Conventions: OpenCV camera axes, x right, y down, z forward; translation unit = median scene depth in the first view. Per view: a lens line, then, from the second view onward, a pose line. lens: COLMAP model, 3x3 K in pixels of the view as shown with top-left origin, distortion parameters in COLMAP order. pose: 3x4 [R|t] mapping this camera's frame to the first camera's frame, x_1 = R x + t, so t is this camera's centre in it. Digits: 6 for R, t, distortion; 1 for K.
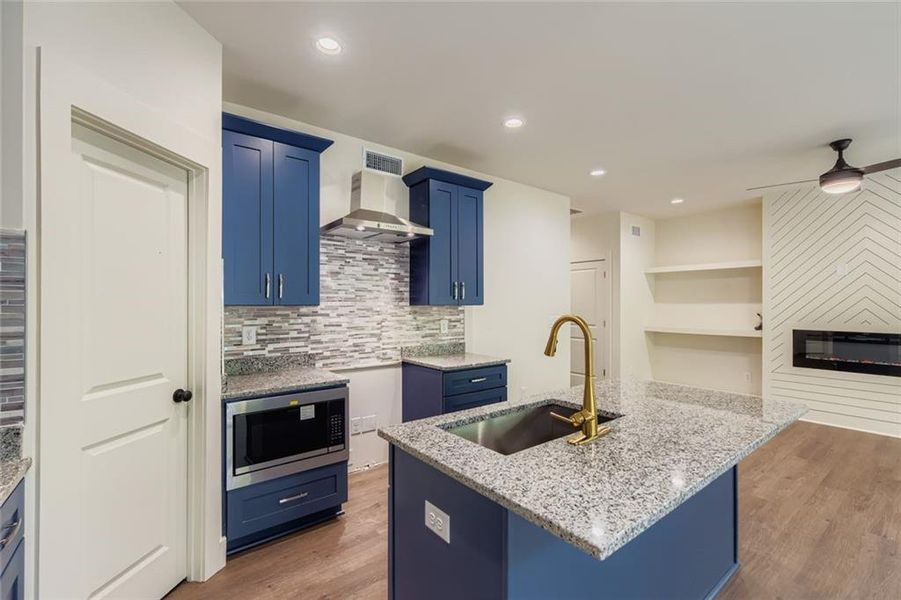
lens RADIAL K [[394.5, 0, 448.4], [0, 394.5, 303.8], [0, 0, 1]] dist [0.004527, 0.000290]
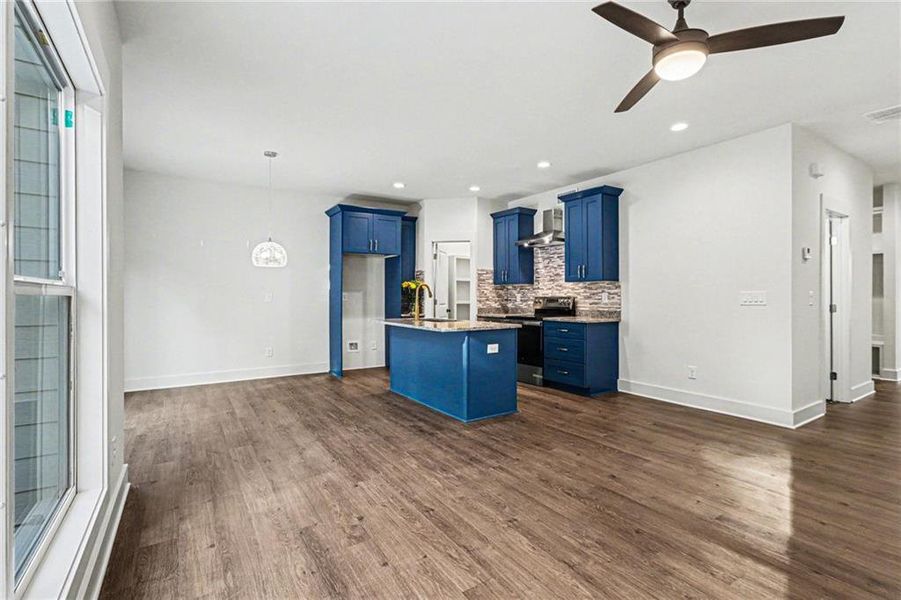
lens RADIAL K [[422.7, 0, 467.8], [0, 422.7, 296.3], [0, 0, 1]] dist [-0.000677, 0.000100]
pose [[-0.058231, 0.002555, -0.998300, 1.651122], [0.002560, 0.999994, 0.002410, 0.054691], [0.998300, -0.002415, -0.058237, 0.702898]]
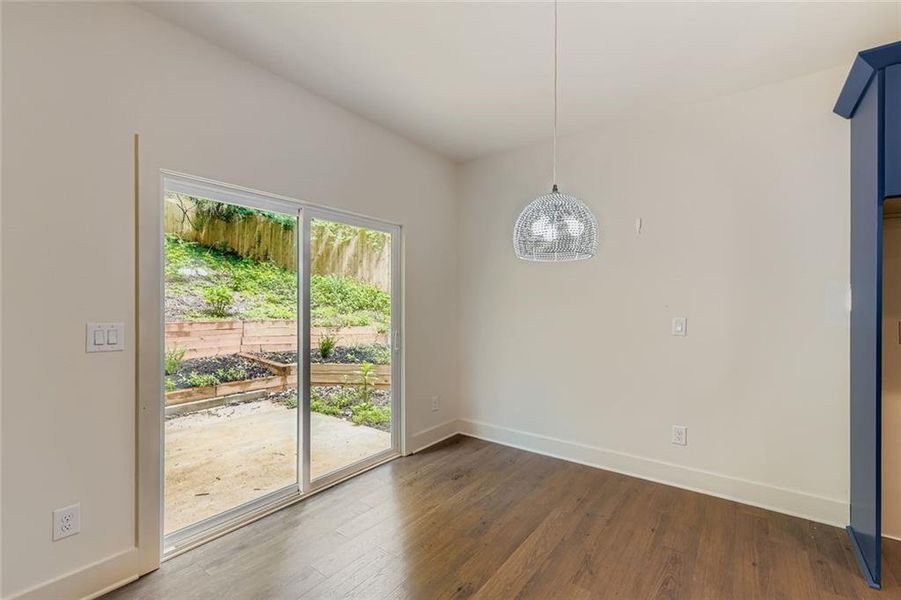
lens RADIAL K [[394.5, 0, 448.4], [0, 394.5, 303.8], [0, 0, 1]] dist [0.004527, 0.000290]
pose [[-0.963295, -0.003311, -0.268426, 0.574016], [-0.003024, 0.999994, -0.001483, 0.017277], [0.268430, -0.000617, -0.963299, 0.418304]]
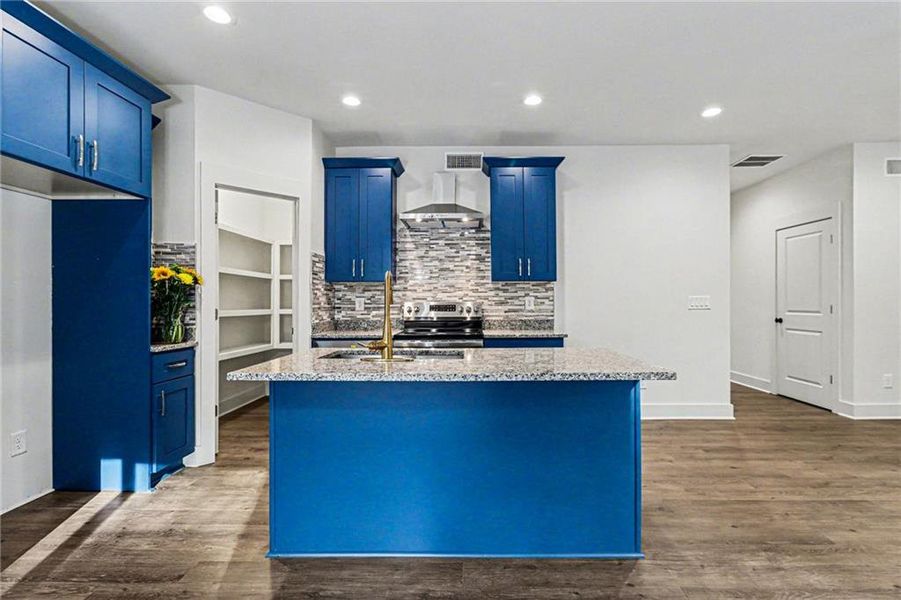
lens RADIAL K [[429.9, 0, 468.0], [0, 429.9, 297.8], [0, 0, 1]] dist [-0.001896, 0.000526]
pose [[0.784557, -0.008771, -0.619994, 0.640670], [0.004090, 0.999951, -0.008971, 0.060813], [0.620043, 0.004502, 0.784555, 0.014342]]
